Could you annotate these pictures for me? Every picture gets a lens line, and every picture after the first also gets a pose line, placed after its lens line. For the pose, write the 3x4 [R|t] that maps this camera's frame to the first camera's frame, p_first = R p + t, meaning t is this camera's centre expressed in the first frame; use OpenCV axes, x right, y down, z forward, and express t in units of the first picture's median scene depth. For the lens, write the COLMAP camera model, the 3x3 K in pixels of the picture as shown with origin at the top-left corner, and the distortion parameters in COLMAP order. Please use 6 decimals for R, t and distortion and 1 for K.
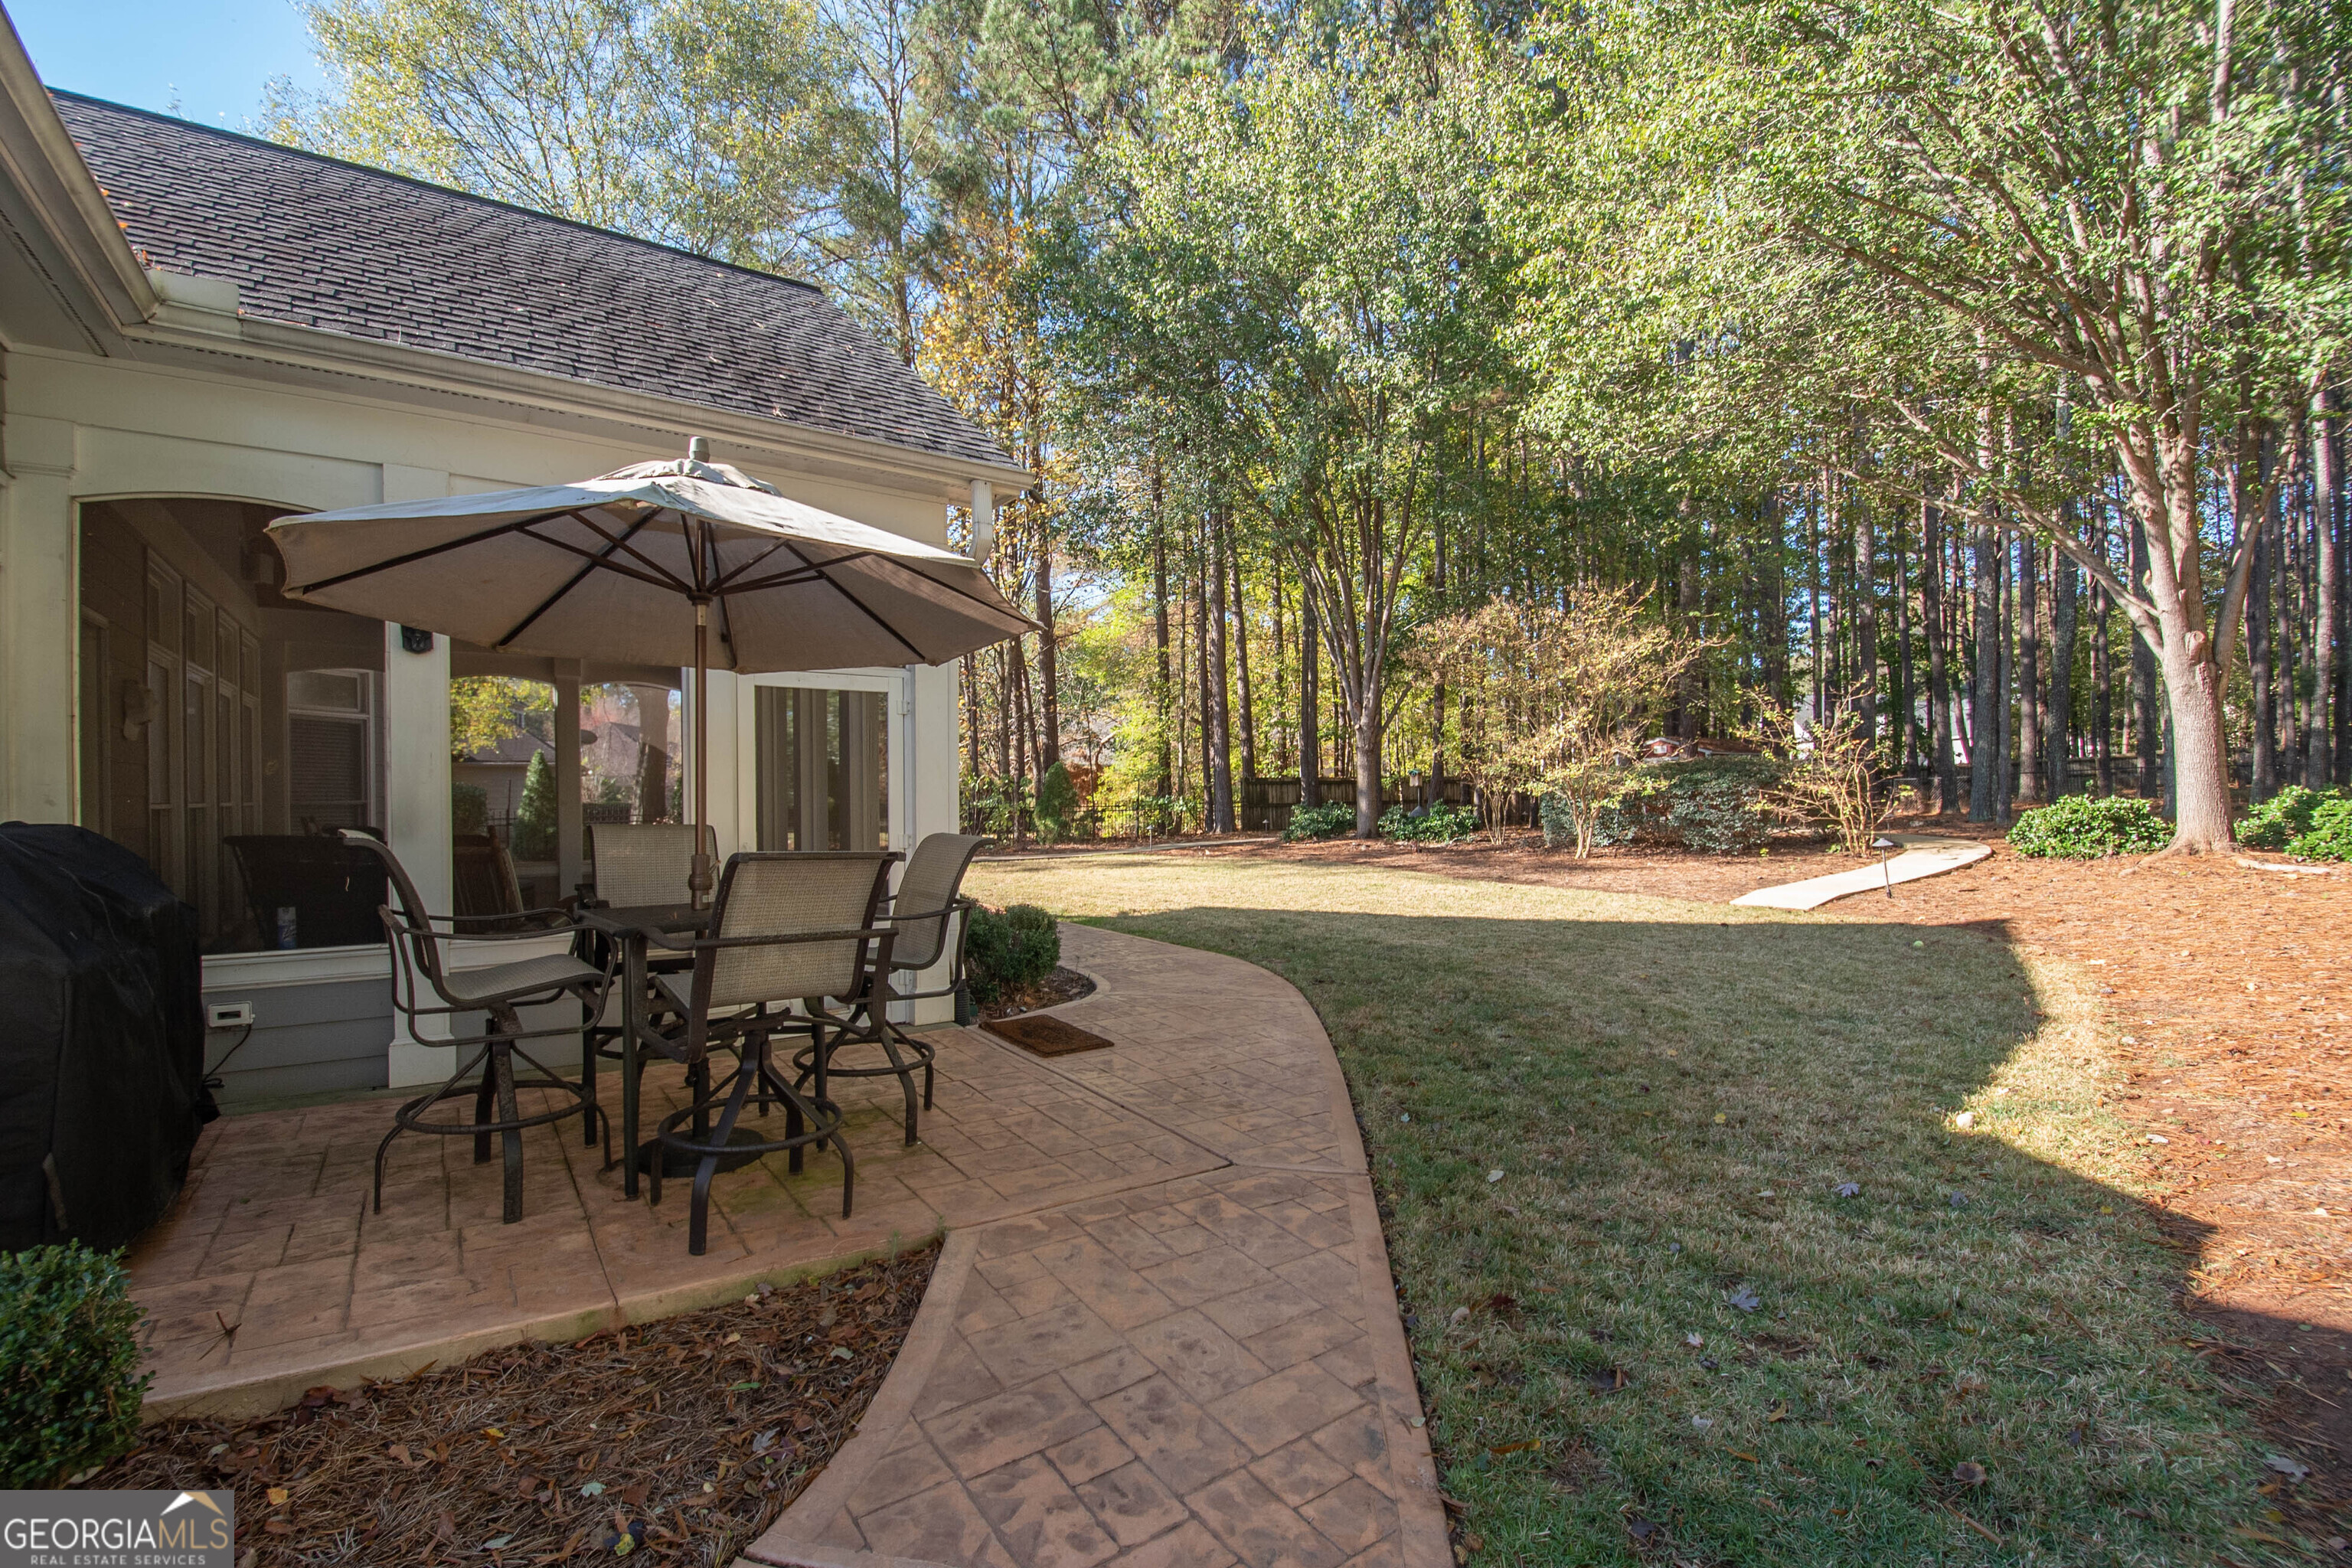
lens RADIAL K [[1034.9, 0, 1181.6], [0, 1034.9, 808.0], [0, 0, 1]] dist [0.019616, -0.032530]
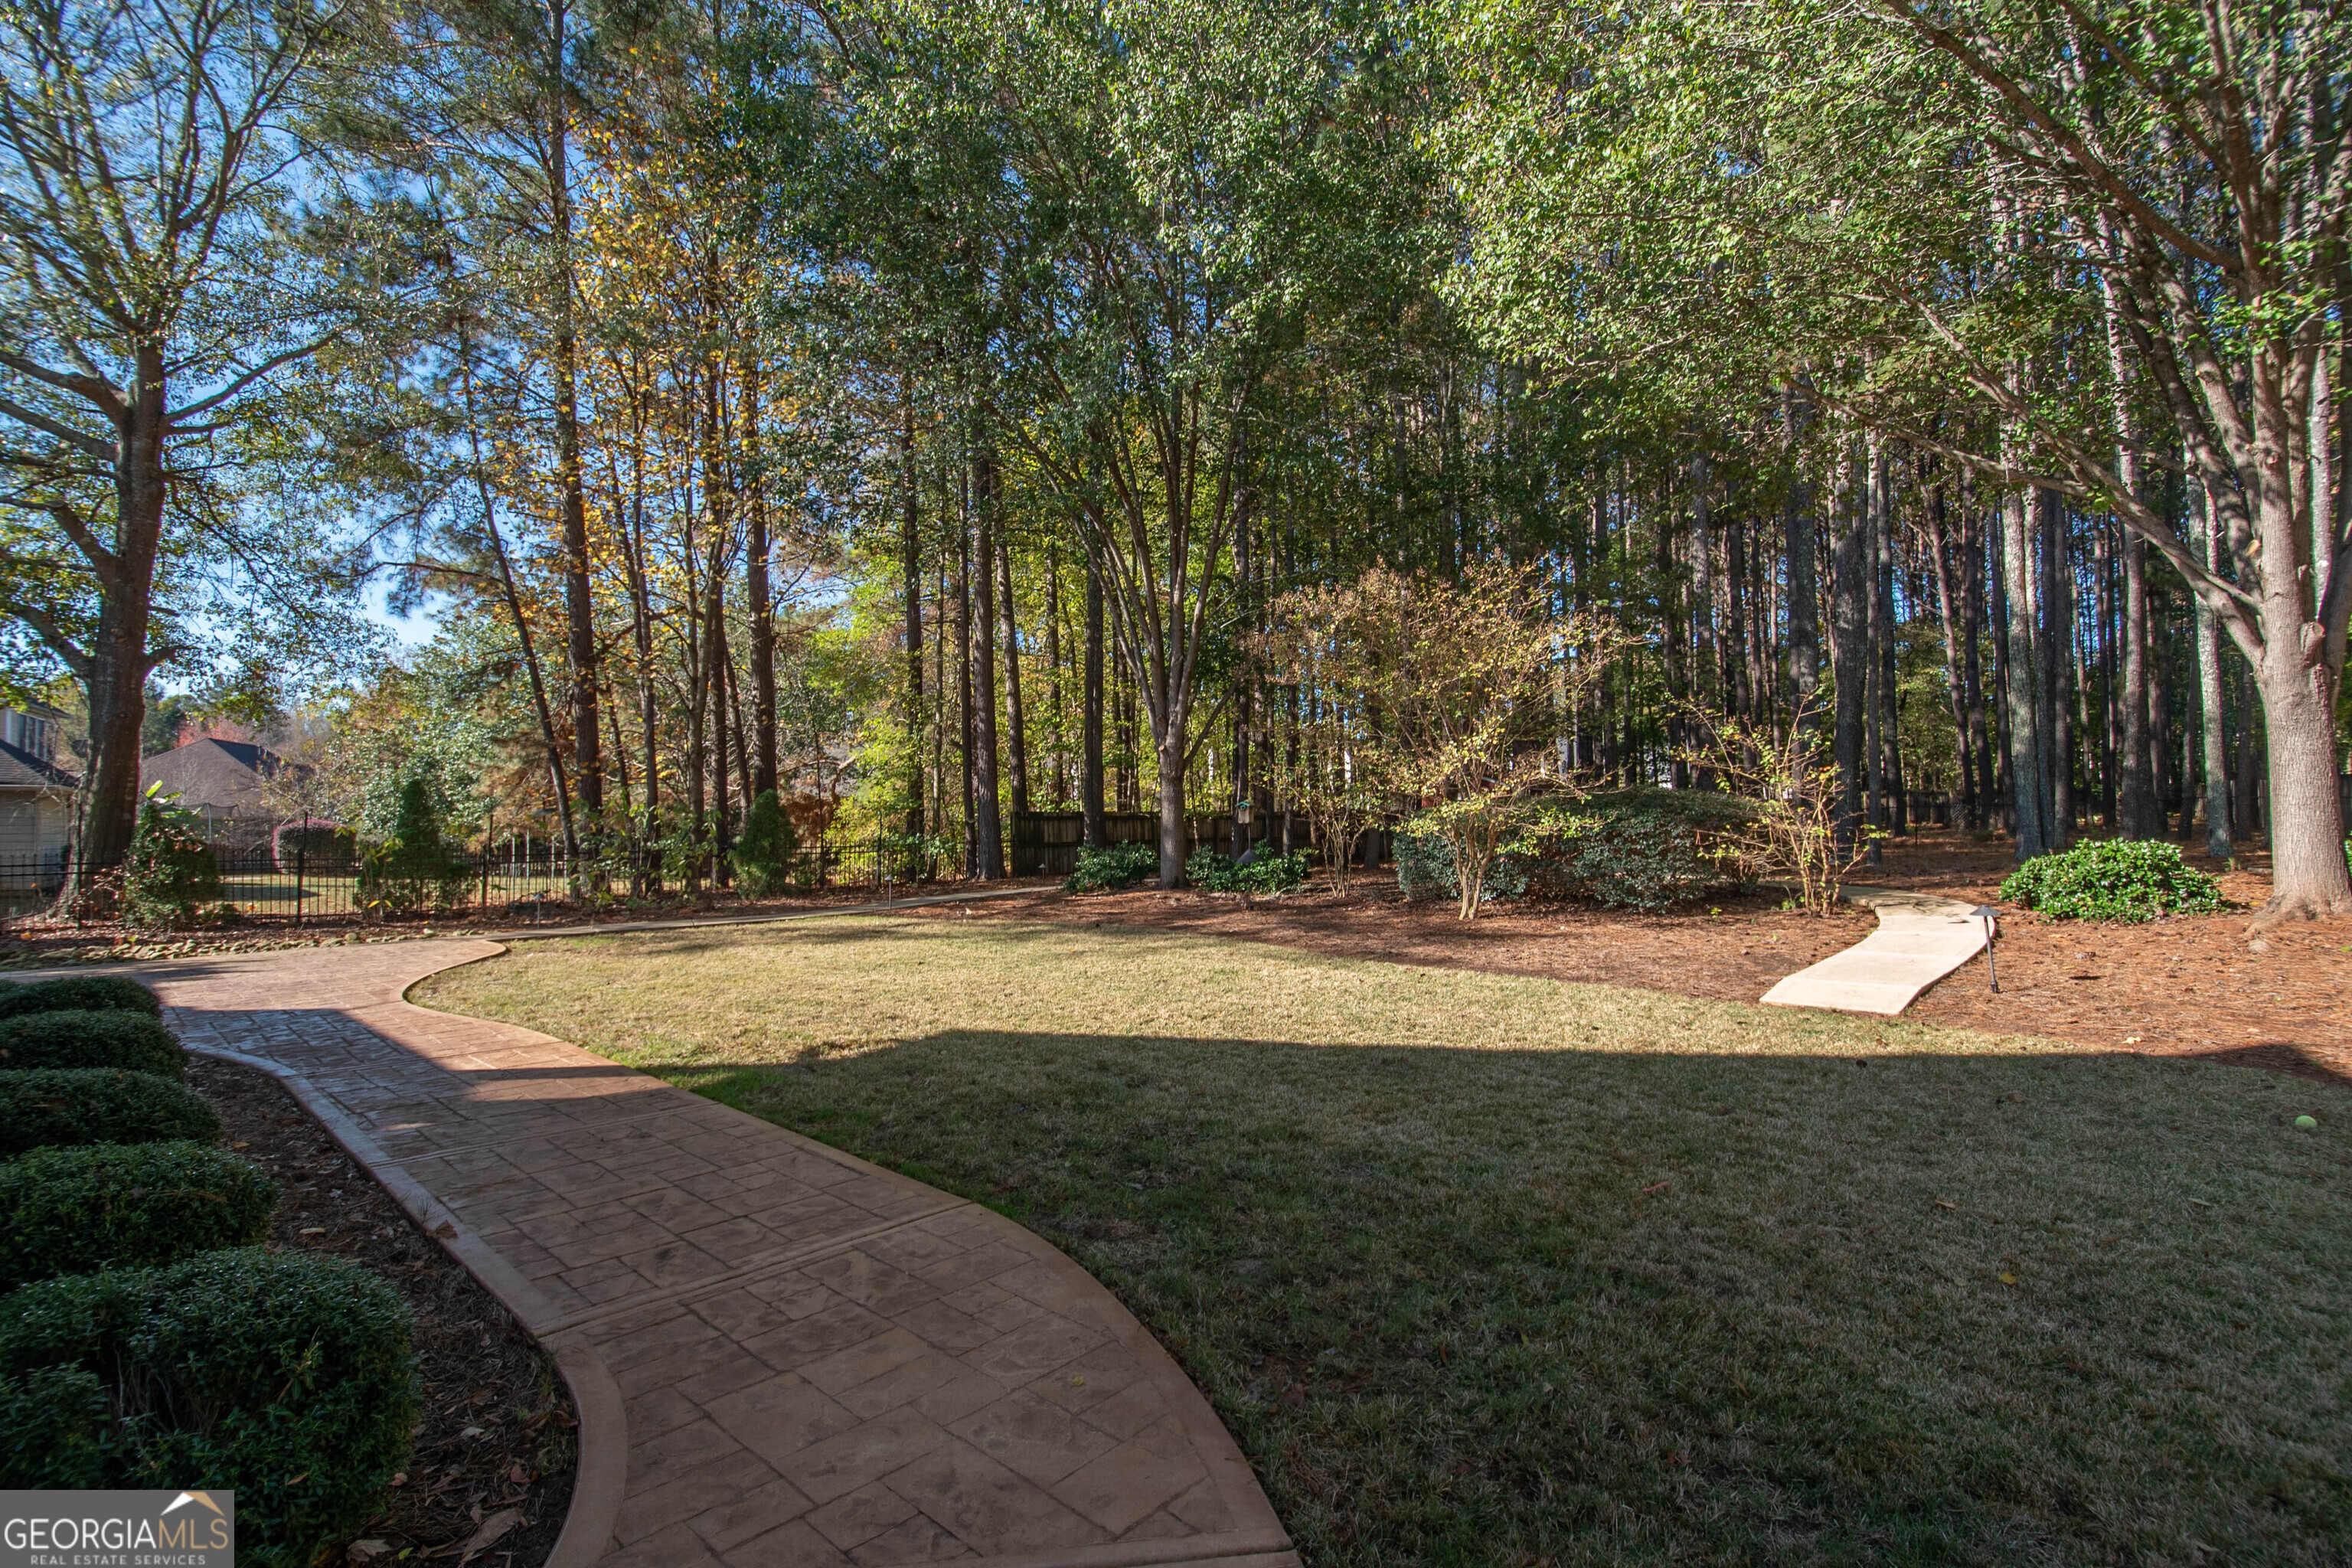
lens RADIAL K [[1034.9, 0, 1181.6], [0, 1034.9, 808.0], [0, 0, 1]] dist [0.019616, -0.032530]
pose [[0.974594, 0.006733, 0.223876, 0.005152], [0.000943, 0.999416, -0.034162, -0.004233], [-0.223976, 0.033505, 0.974019, 0.172094]]
